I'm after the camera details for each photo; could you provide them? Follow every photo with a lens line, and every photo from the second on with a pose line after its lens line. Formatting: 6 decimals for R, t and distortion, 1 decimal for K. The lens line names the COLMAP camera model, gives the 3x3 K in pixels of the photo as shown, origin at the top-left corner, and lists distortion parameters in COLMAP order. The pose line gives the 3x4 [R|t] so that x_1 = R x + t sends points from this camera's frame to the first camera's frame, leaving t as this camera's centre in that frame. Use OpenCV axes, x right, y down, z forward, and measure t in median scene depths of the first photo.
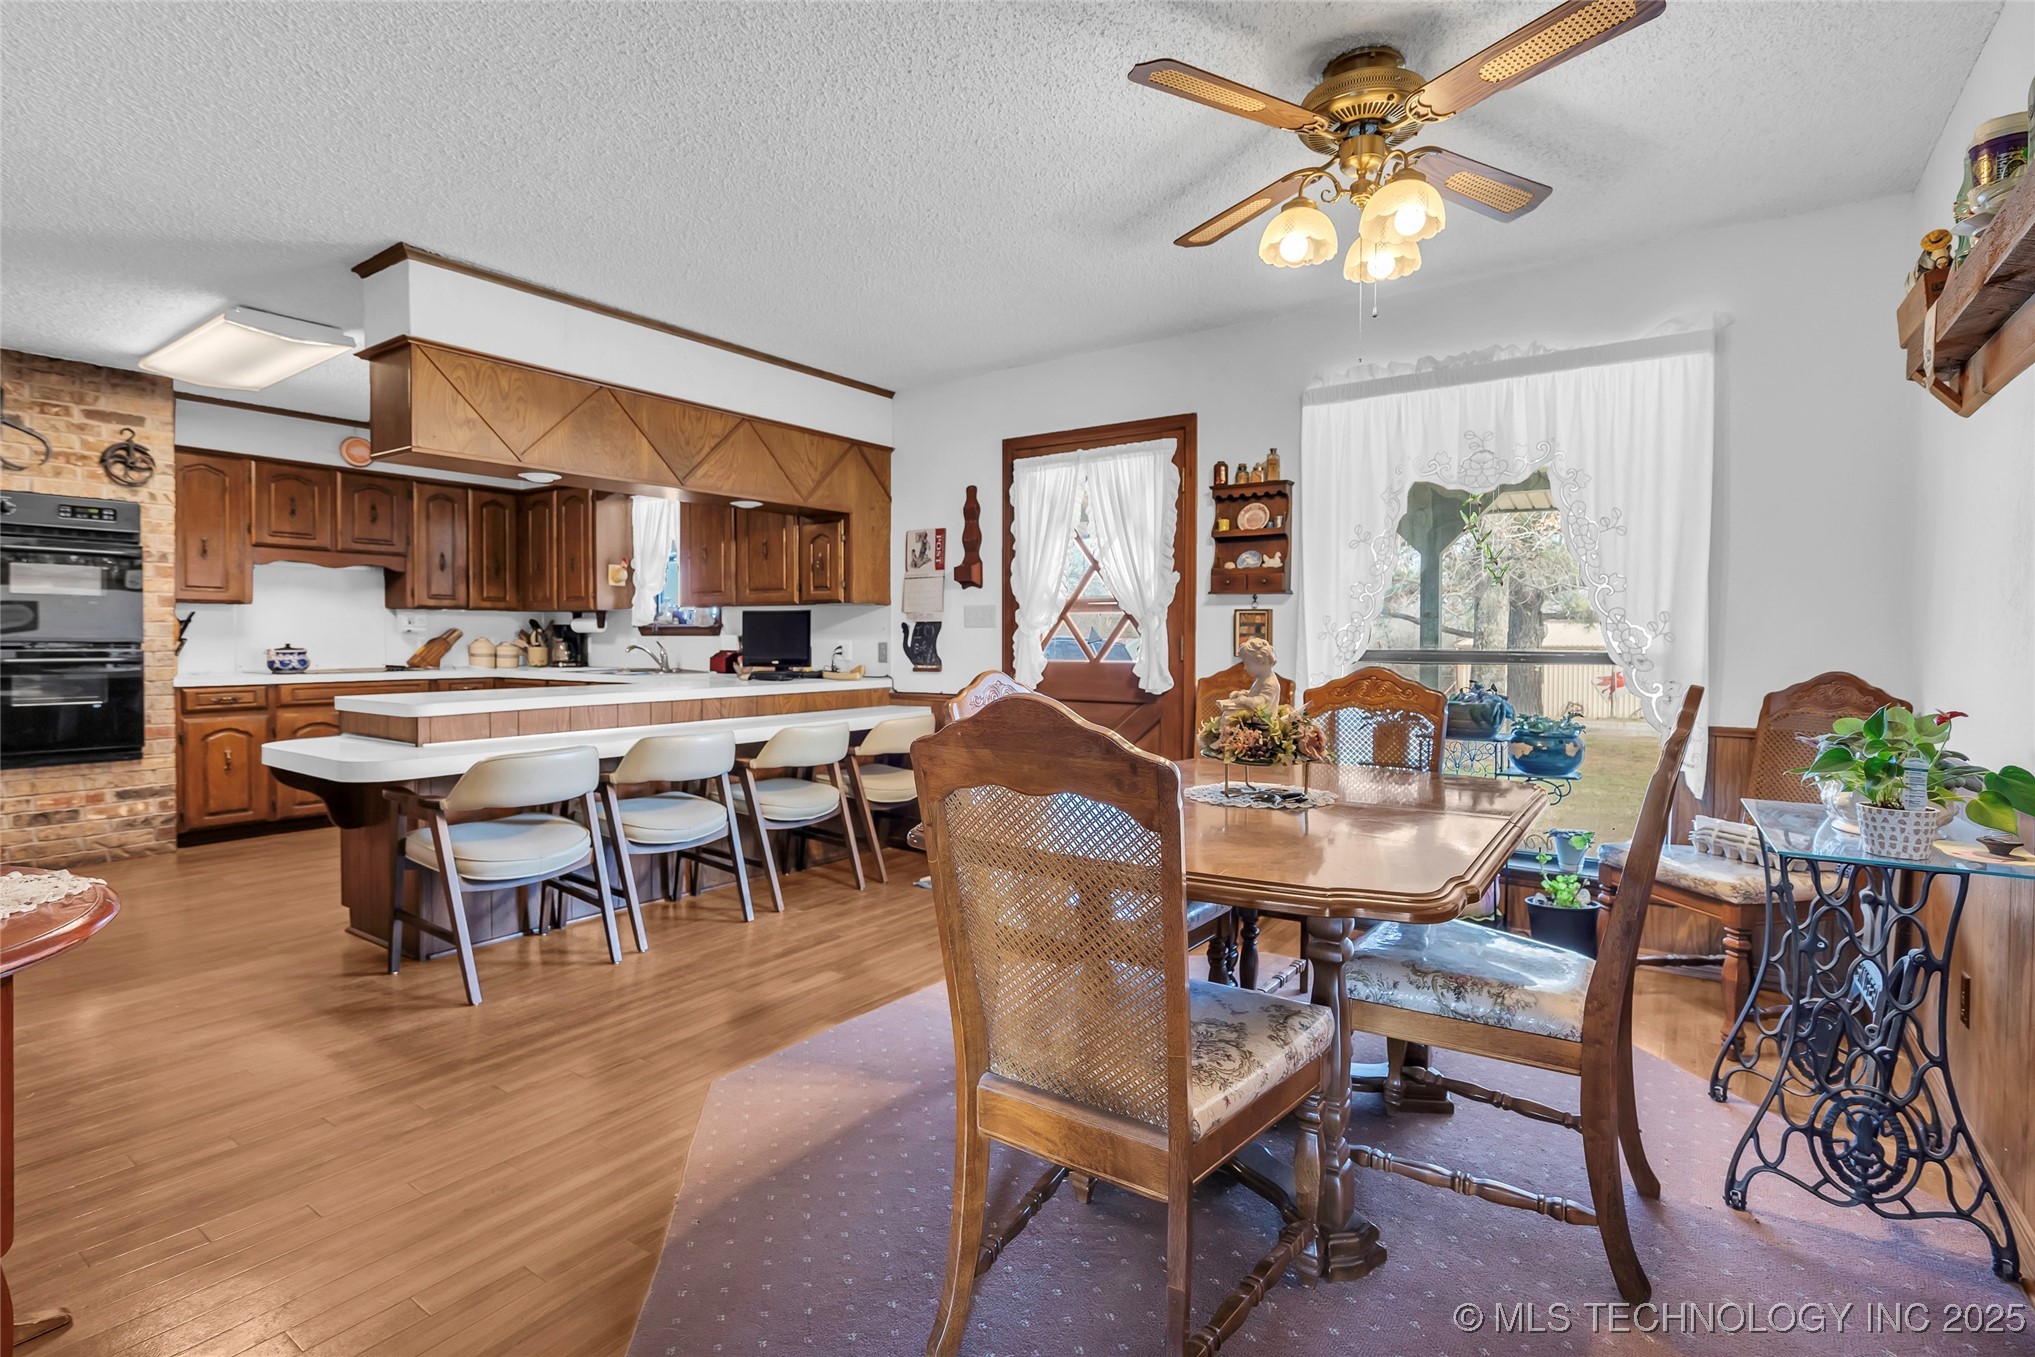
lens RADIAL K [[954.1, 0, 1011.1], [0, 954.1, 658.8], [0, 0, 1]] dist [0.002792, 0.000843]
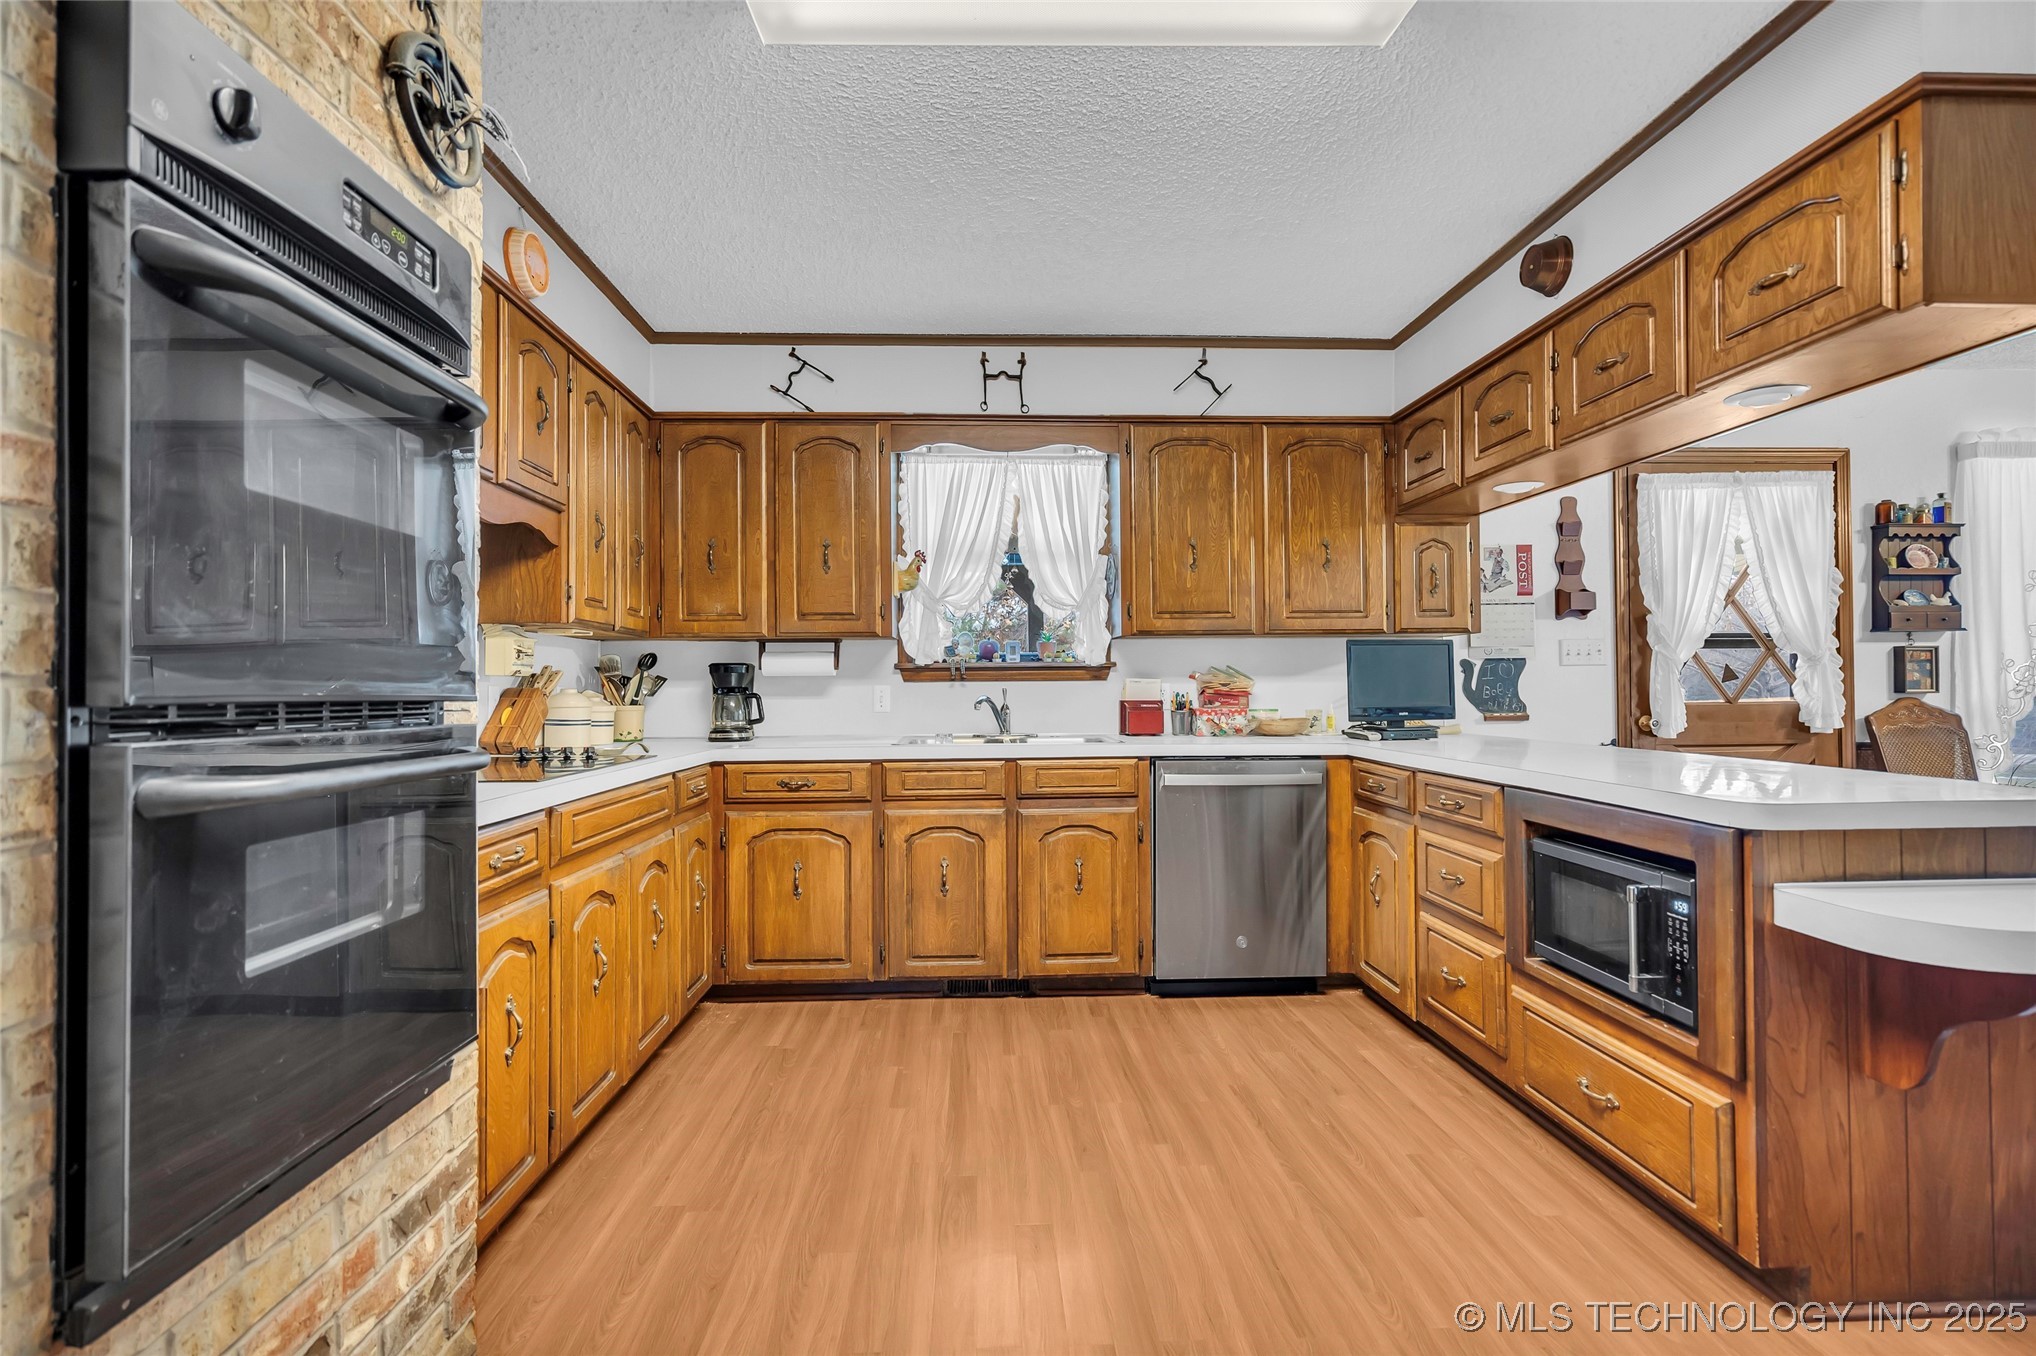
lens RADIAL K [[946.4, 0, 1011.6], [0, 946.4, 682.9], [0, 0, 1]] dist [0.000209, -0.000021]
pose [[0.793611, -0.006358, 0.608392, -0.944353], [0.025261, 0.999428, -0.022506, -0.011197], [-0.607900, 0.033230, 0.793318, 0.644799]]
